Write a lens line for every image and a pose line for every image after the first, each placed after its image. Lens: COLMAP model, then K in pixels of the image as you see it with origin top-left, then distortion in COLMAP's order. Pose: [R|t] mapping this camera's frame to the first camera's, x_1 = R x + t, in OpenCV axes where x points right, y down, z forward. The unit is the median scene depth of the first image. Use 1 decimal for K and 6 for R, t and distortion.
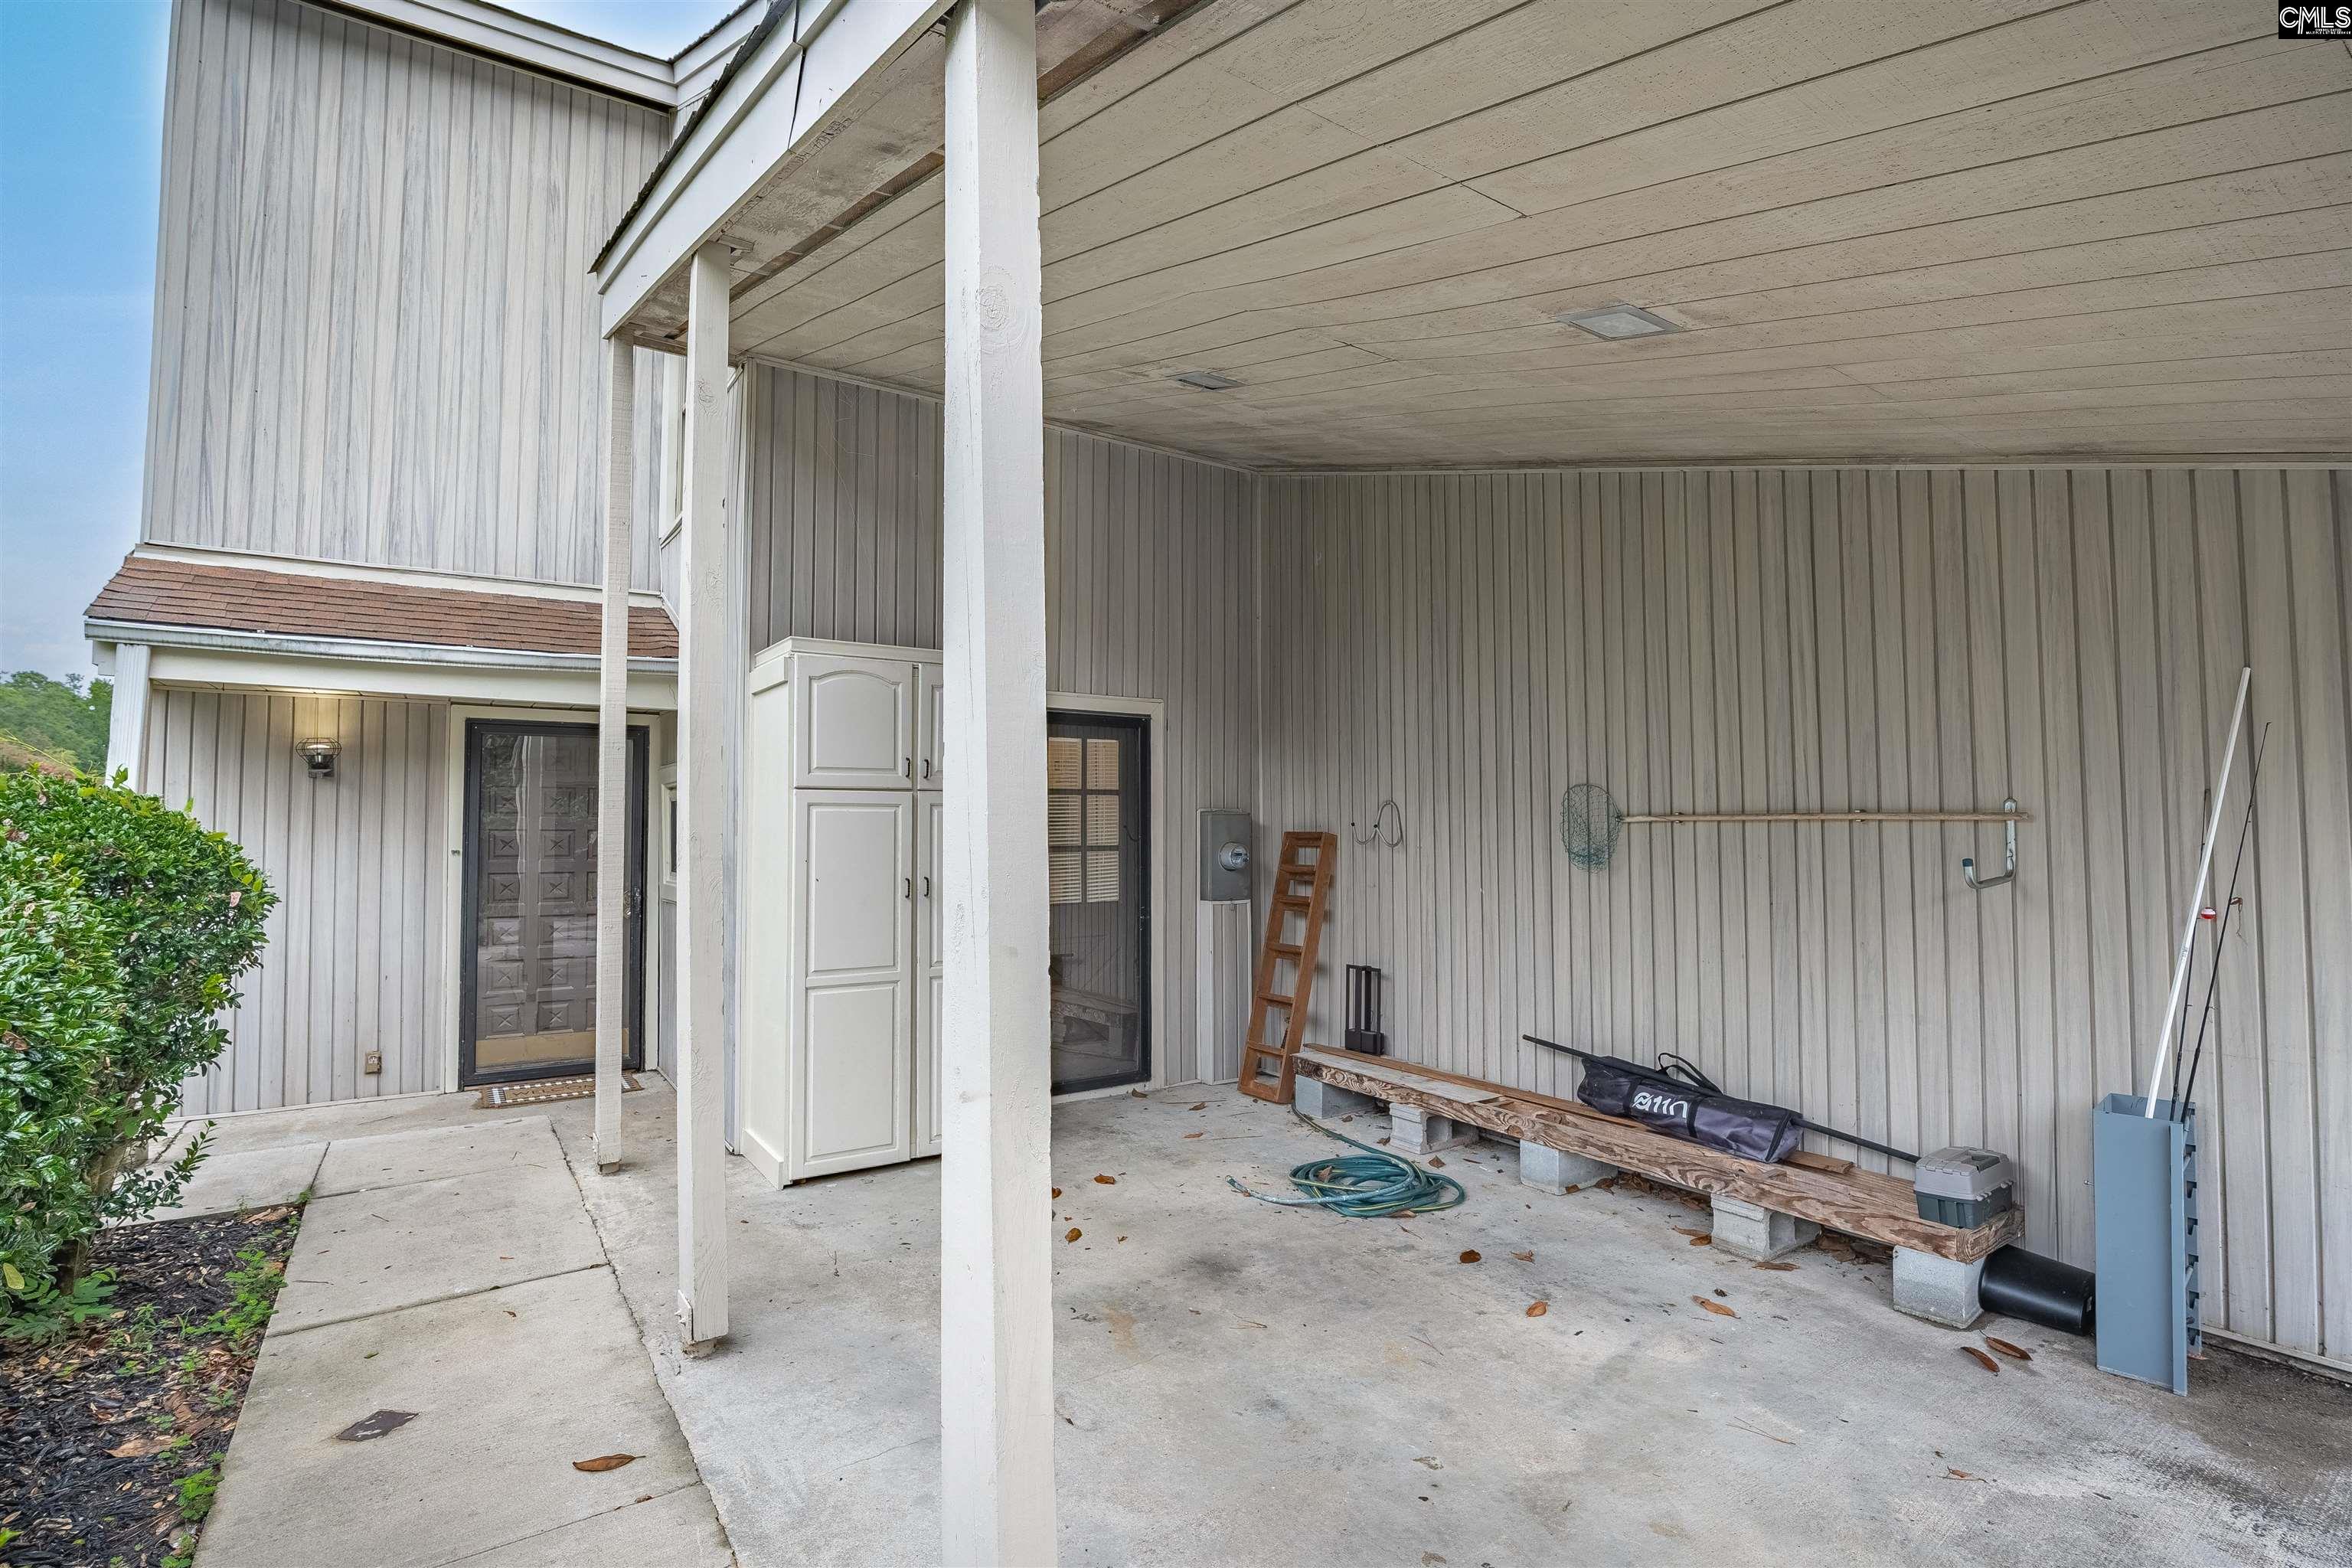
lens RADIAL K [[1115.1, 0, 1251.6], [0, 1115.1, 772.7], [0, 0, 1]] dist [-0.033791, 0.005096]
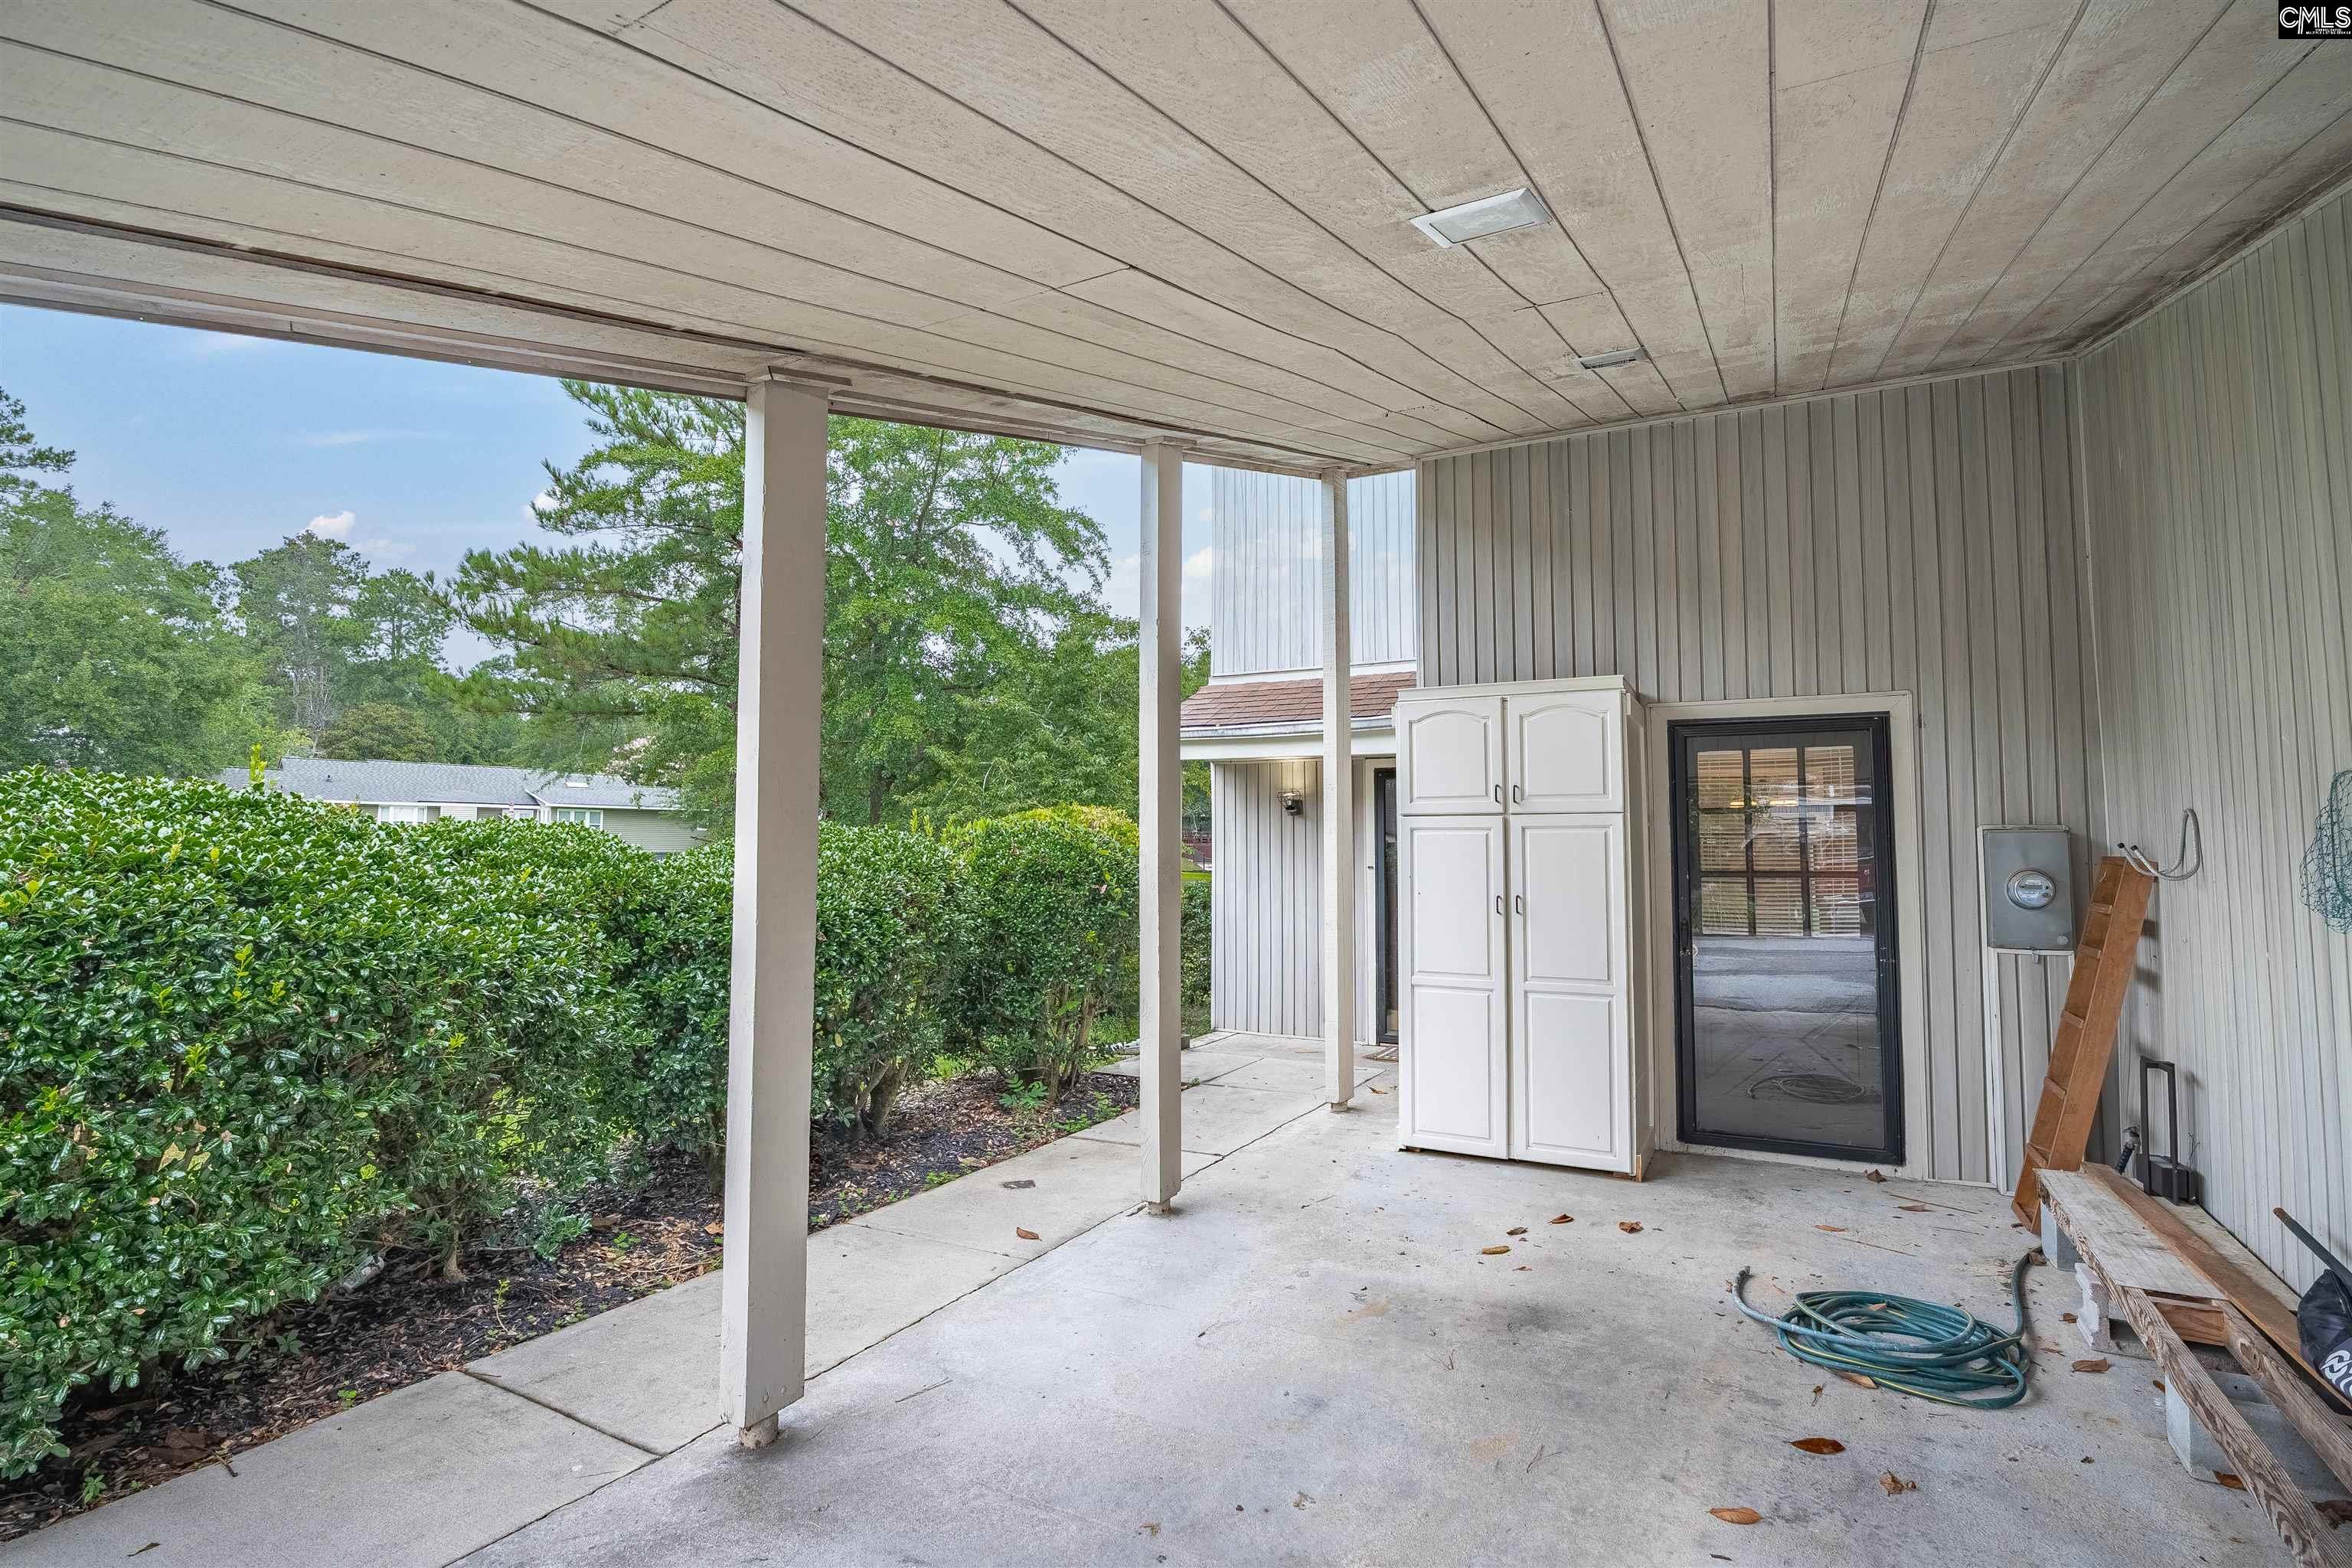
lens RADIAL K [[1115.1, 0, 1197.4], [0, 1115.1, 771.2], [0, 0, 1]] dist [-0.033791, 0.005096]
pose [[0.435140, -0.060010, -0.898361, 0.557345], [0.039557, 0.998087, -0.047511, 0.013643], [0.899494, -0.014863, 0.436681, 0.269338]]
